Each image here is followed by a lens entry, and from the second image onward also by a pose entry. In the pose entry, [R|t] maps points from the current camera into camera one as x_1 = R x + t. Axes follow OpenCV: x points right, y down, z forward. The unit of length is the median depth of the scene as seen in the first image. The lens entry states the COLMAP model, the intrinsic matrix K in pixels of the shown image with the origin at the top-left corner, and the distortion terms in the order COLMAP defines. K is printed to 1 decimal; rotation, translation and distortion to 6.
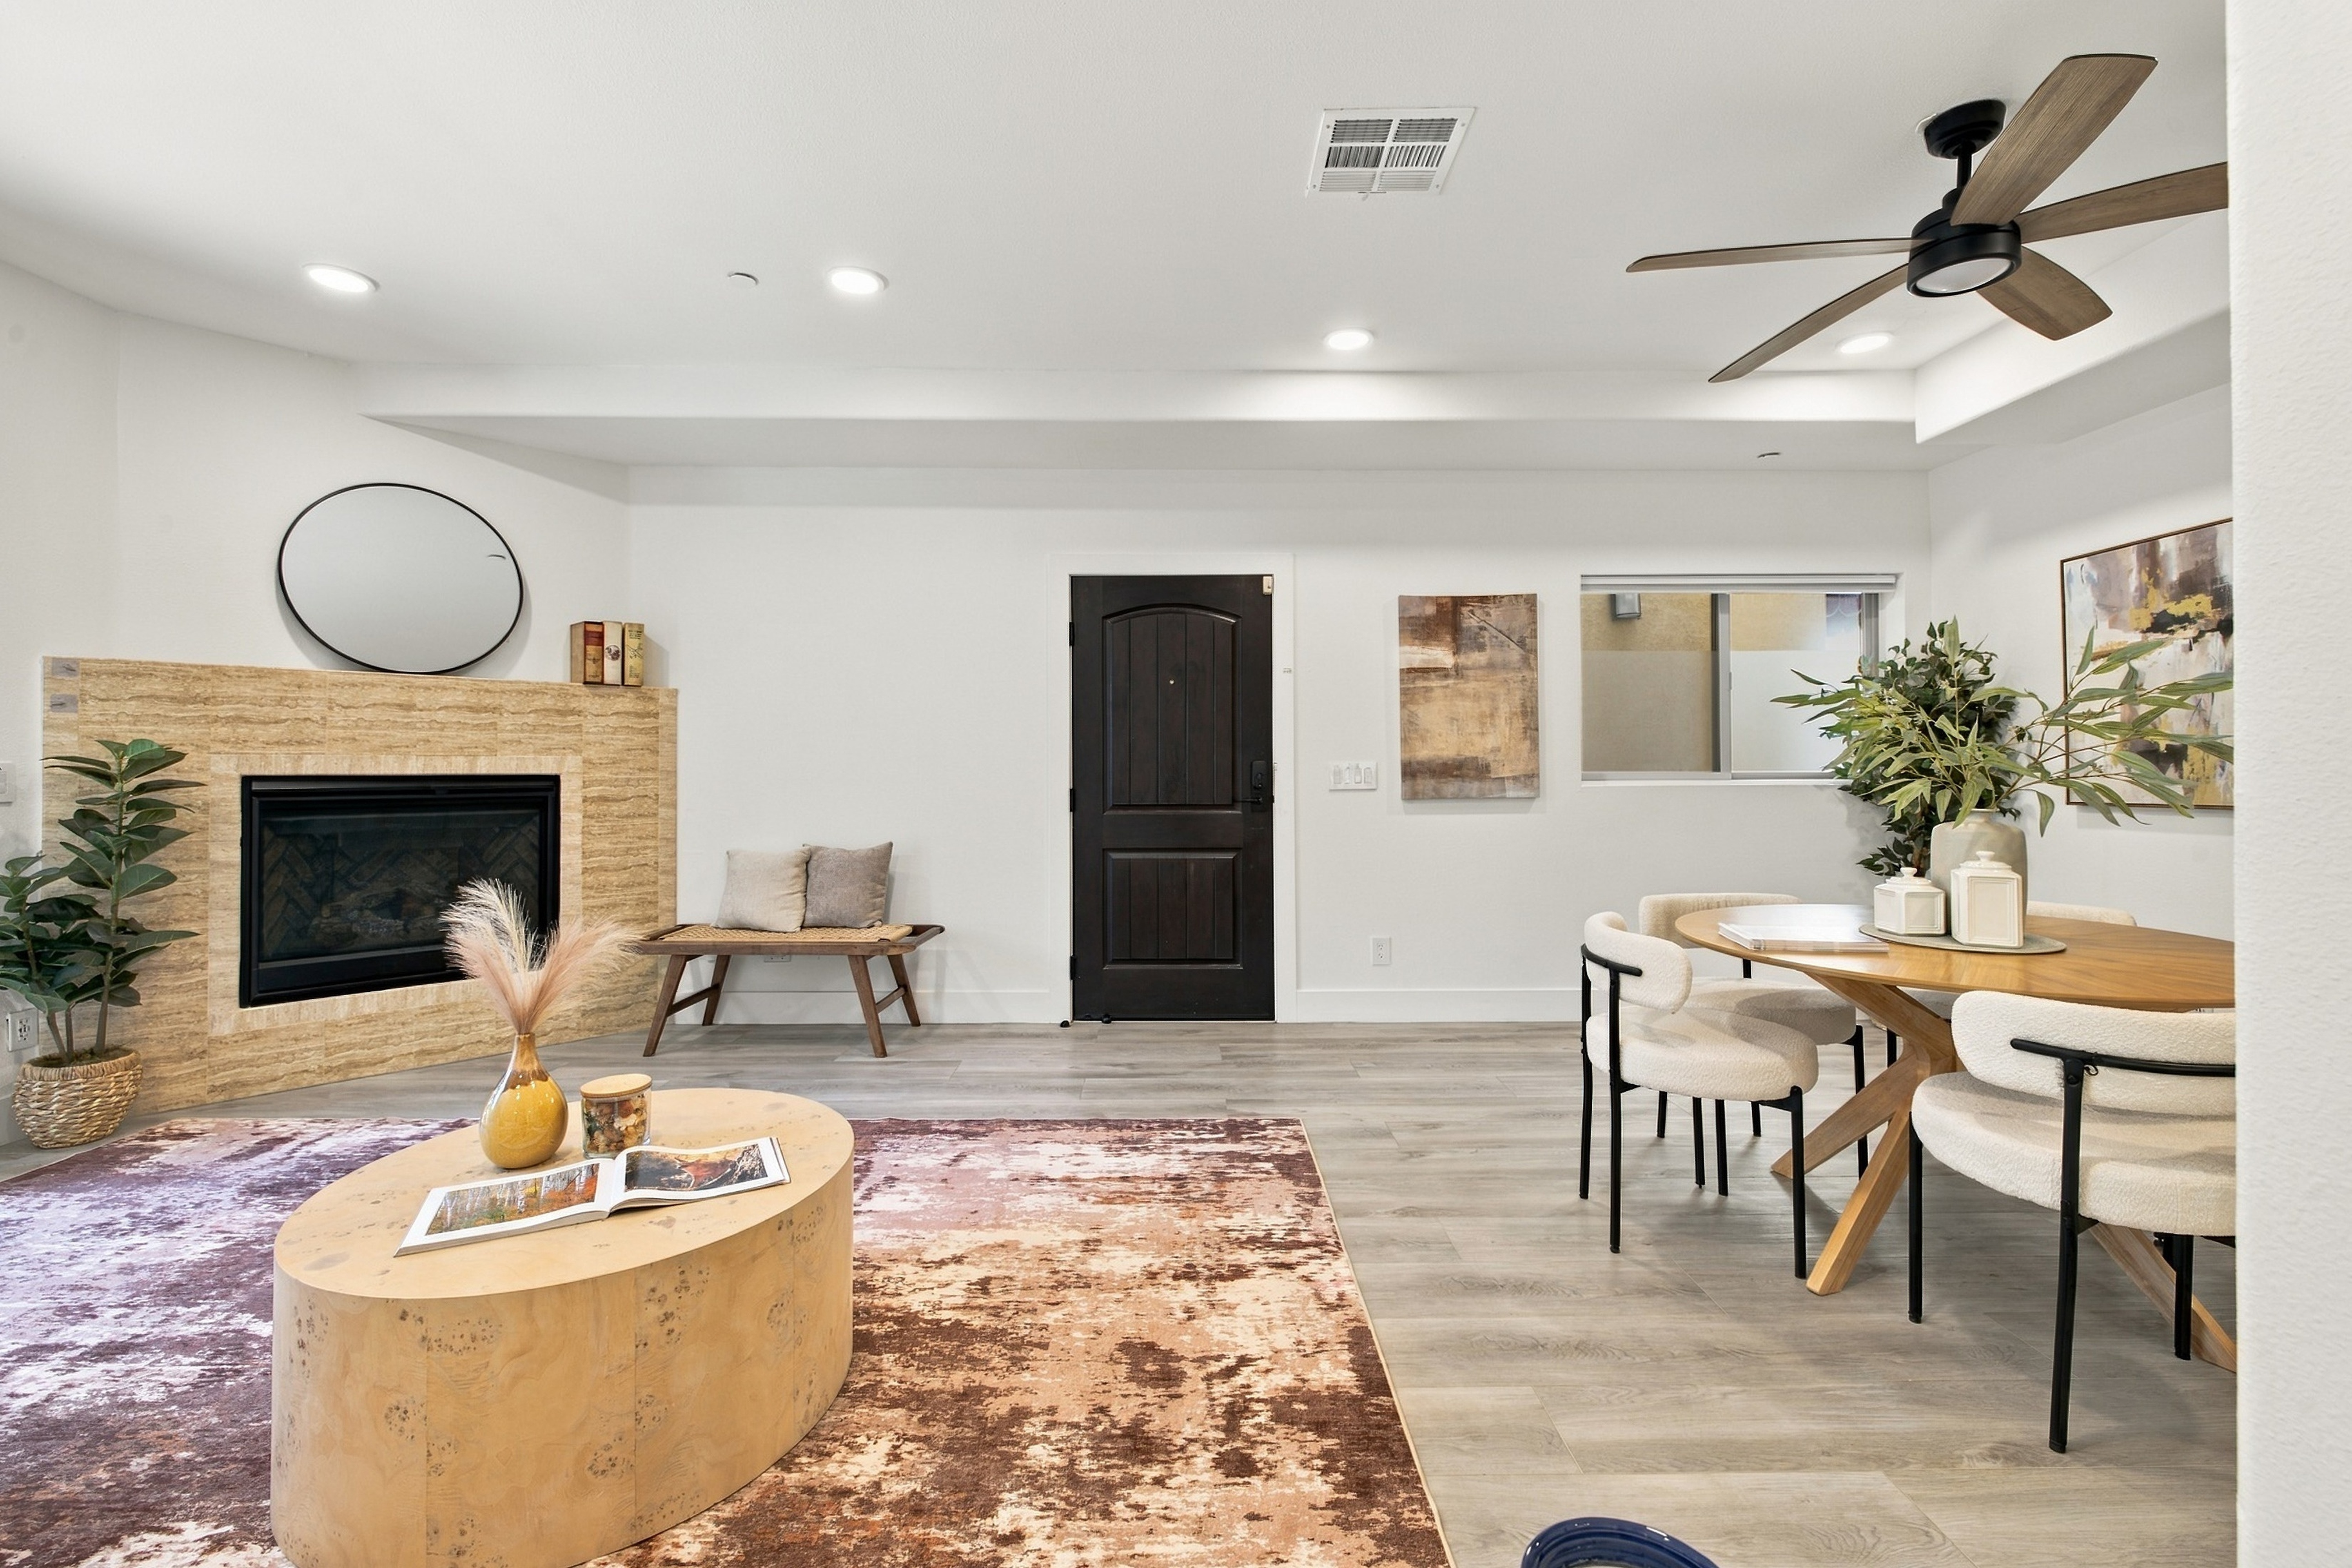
lens RADIAL K [[993.8, 0, 1189.4], [0, 993.8, 747.1], [0, 0, 1]] dist [0.009085, -0.003602]
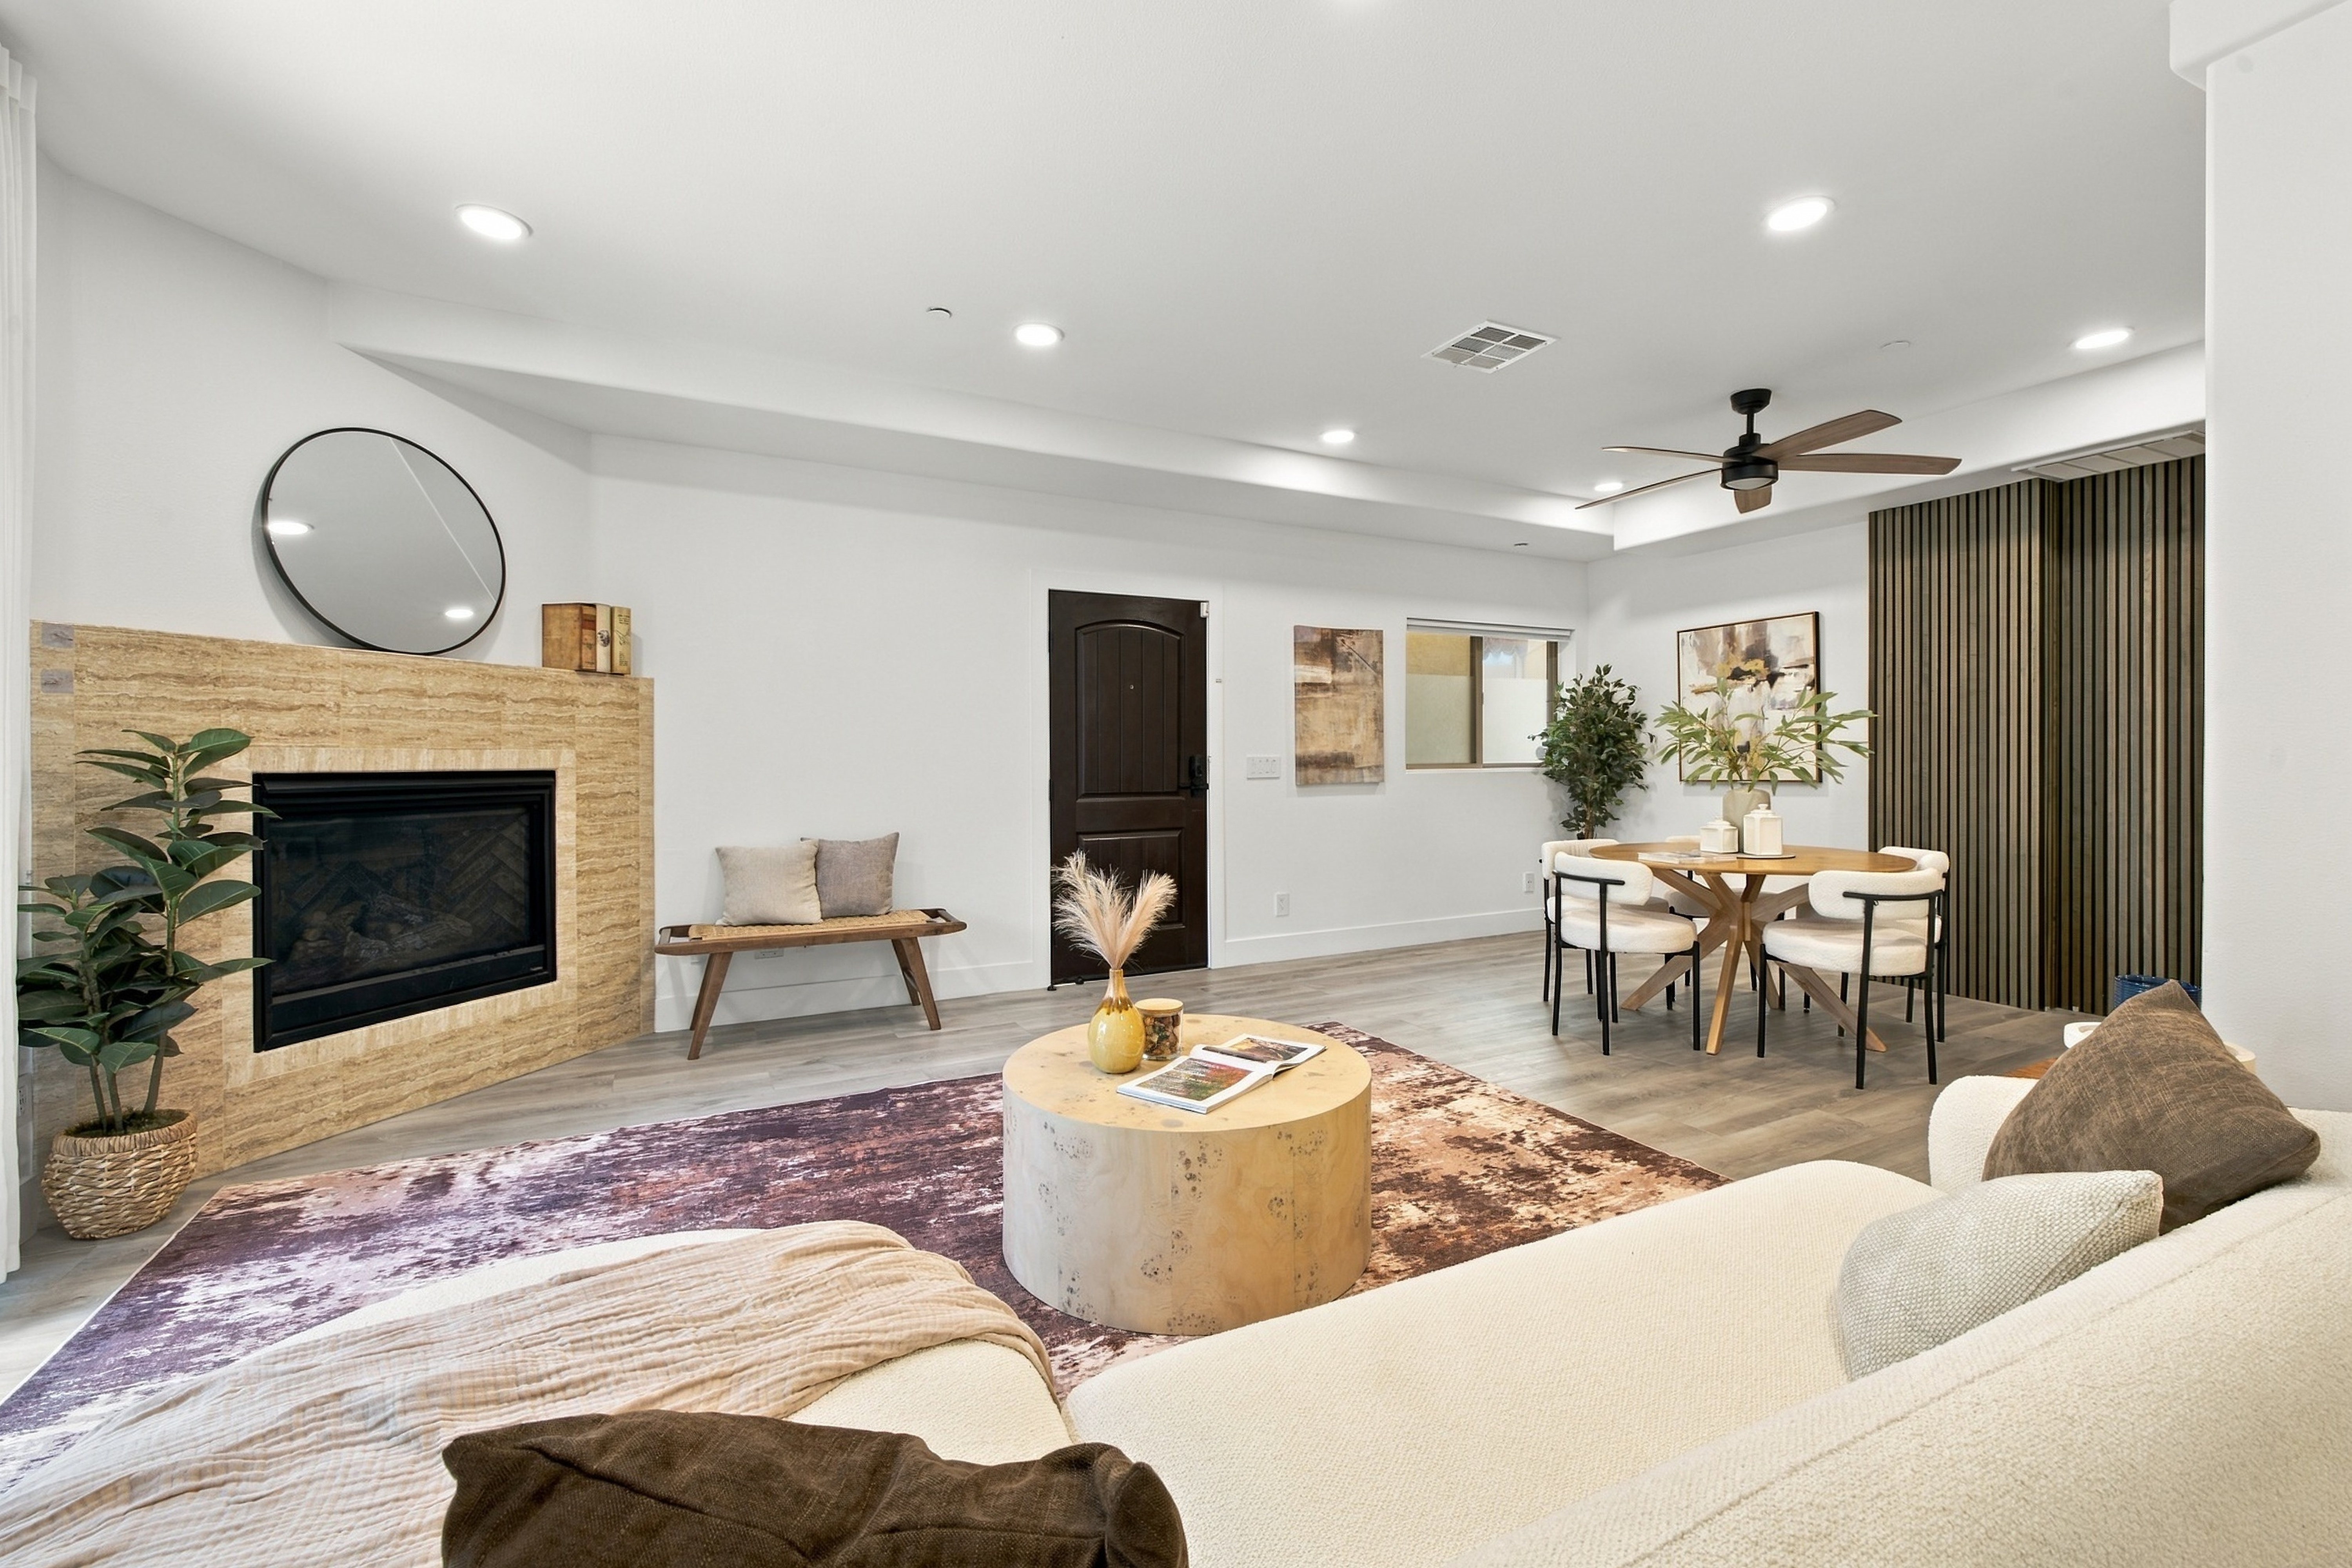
lens RADIAL K [[993.8, 0, 1194.1], [0, 993.8, 752.7], [0, 0, 1]] dist [0.009085, -0.003602]
pose [[0.888667, 0.000883, 0.458552, -0.602399], [-0.005981, 0.999935, 0.009666, -0.000523], [-0.458514, -0.011332, 0.888615, -0.087666]]
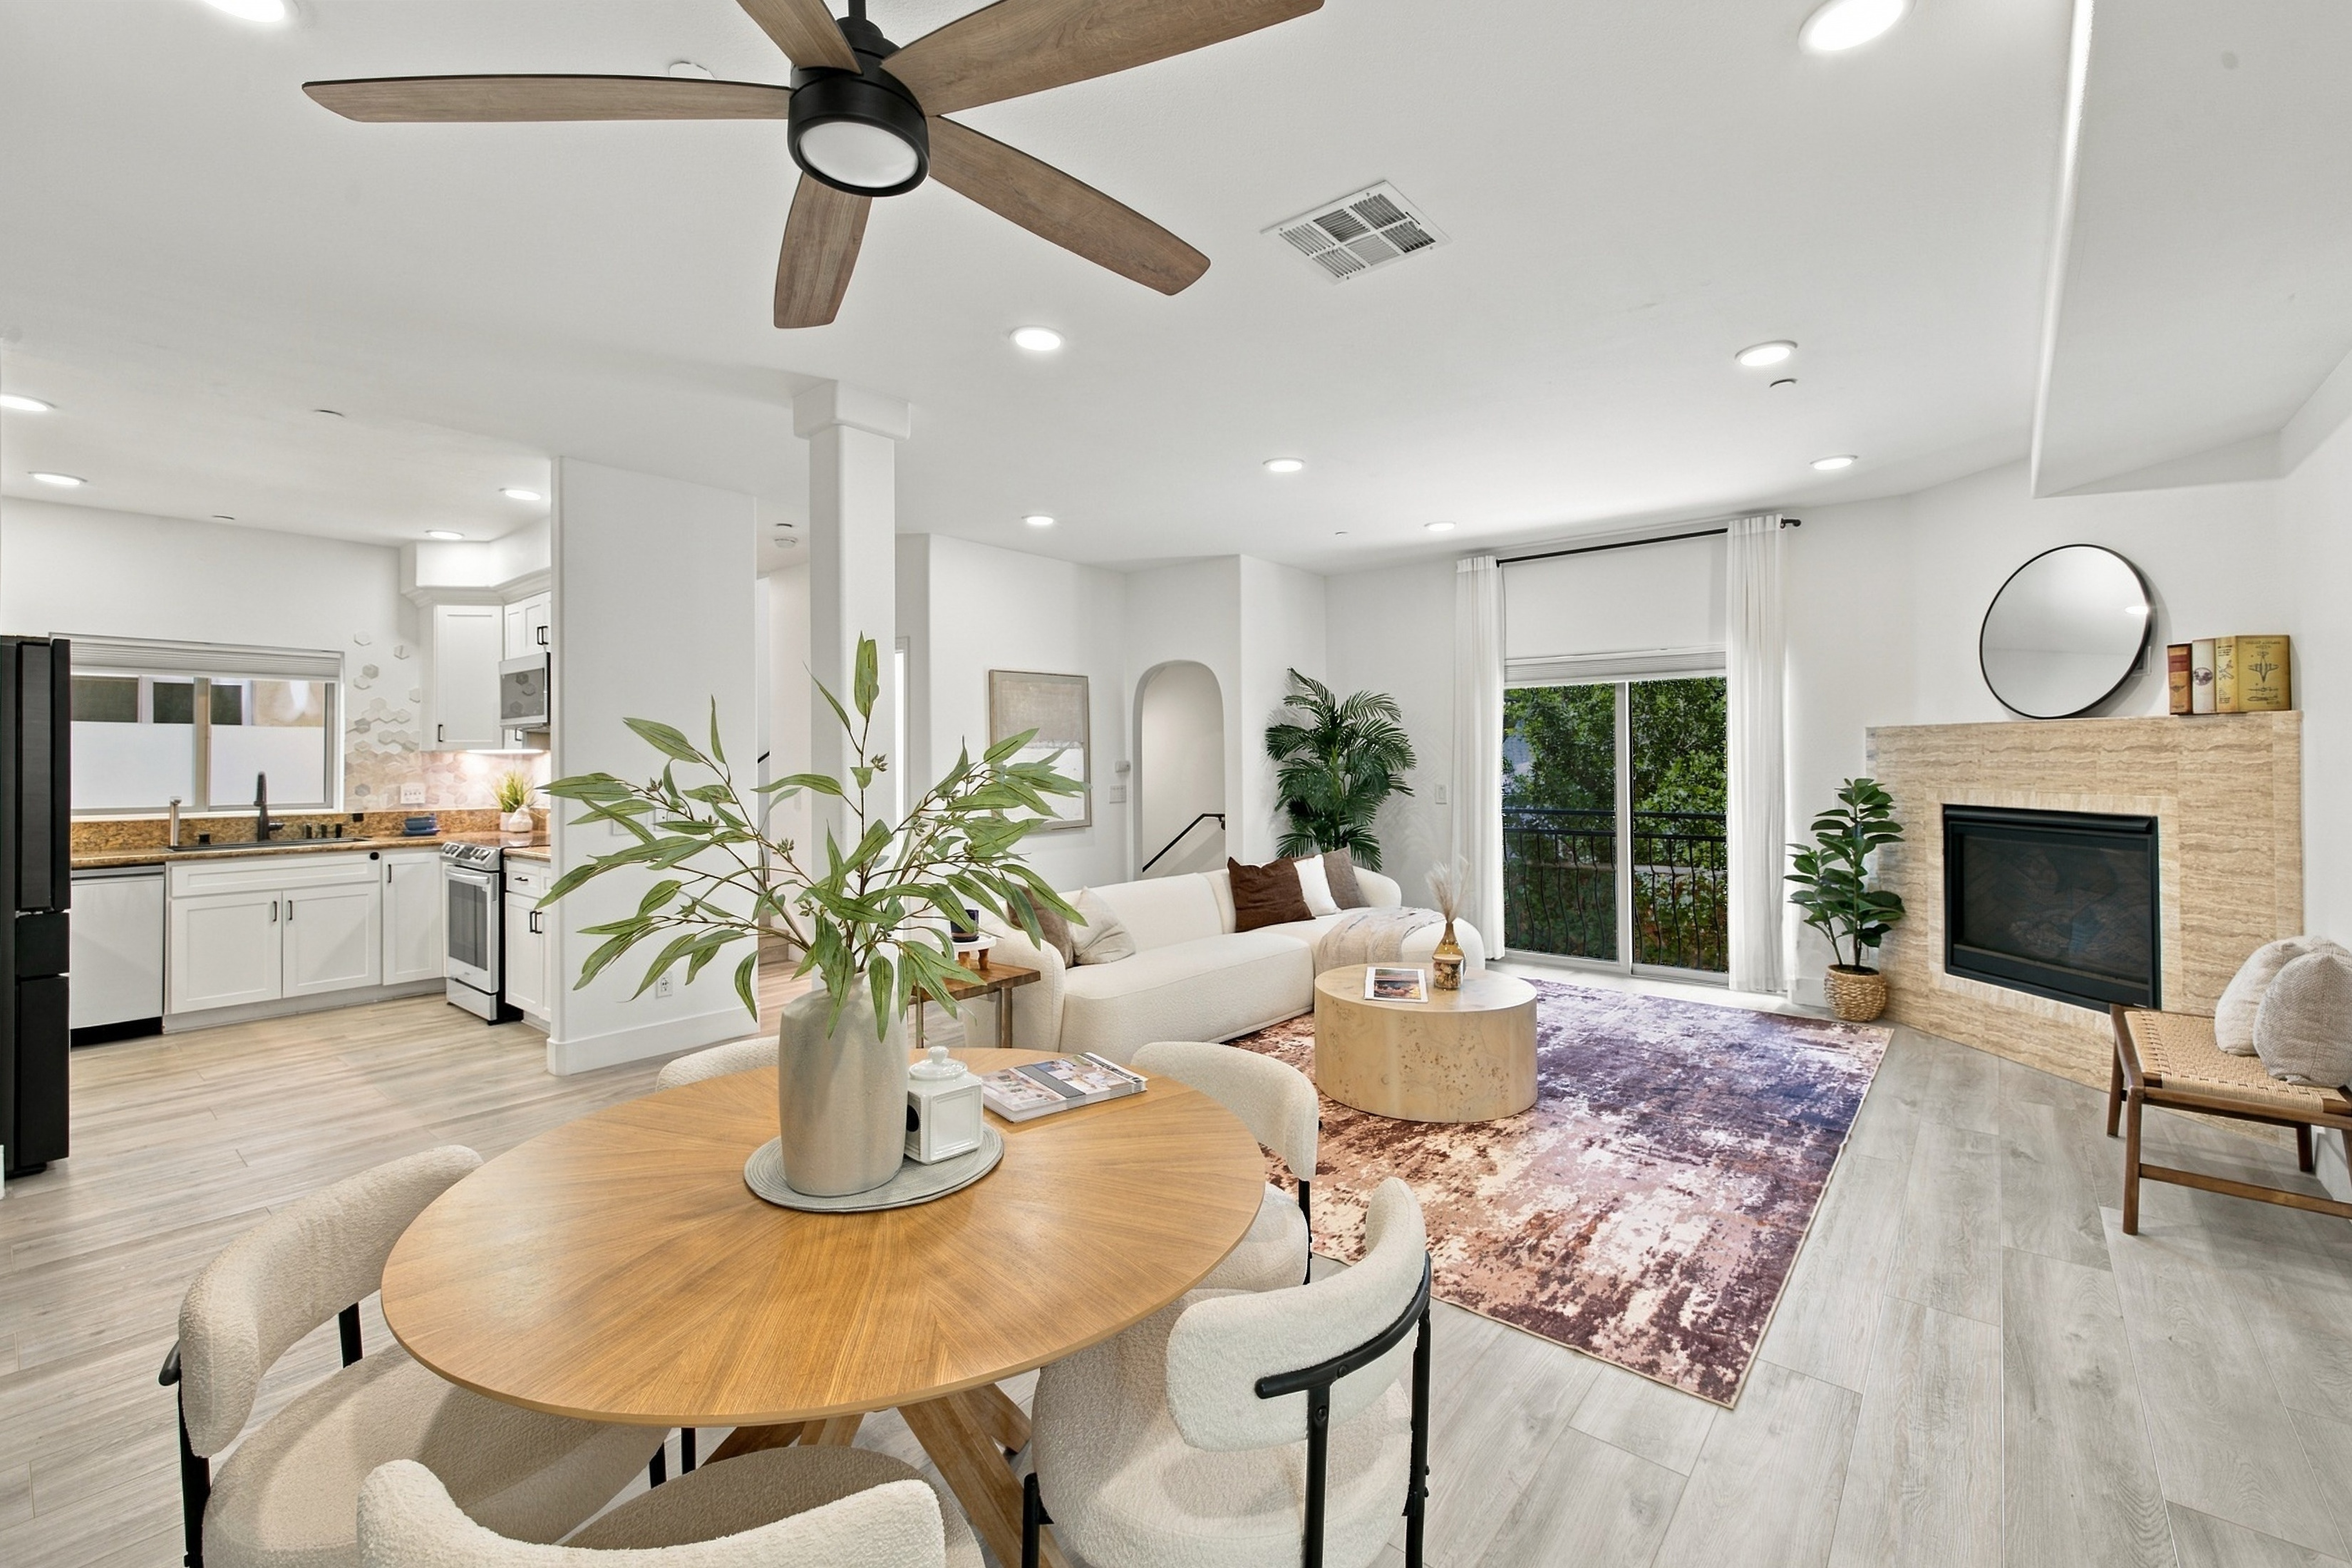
lens RADIAL K [[993.8, 0, 1175.4], [0, 993.8, 745.5], [0, 0, 1]] dist [0.009085, -0.003602]
pose [[-0.650760, -0.005407, -0.759264, 0.744515], [0.017381, 0.999607, -0.022015, -0.037797], [0.759085, -0.027524, -0.650410, 1.037918]]
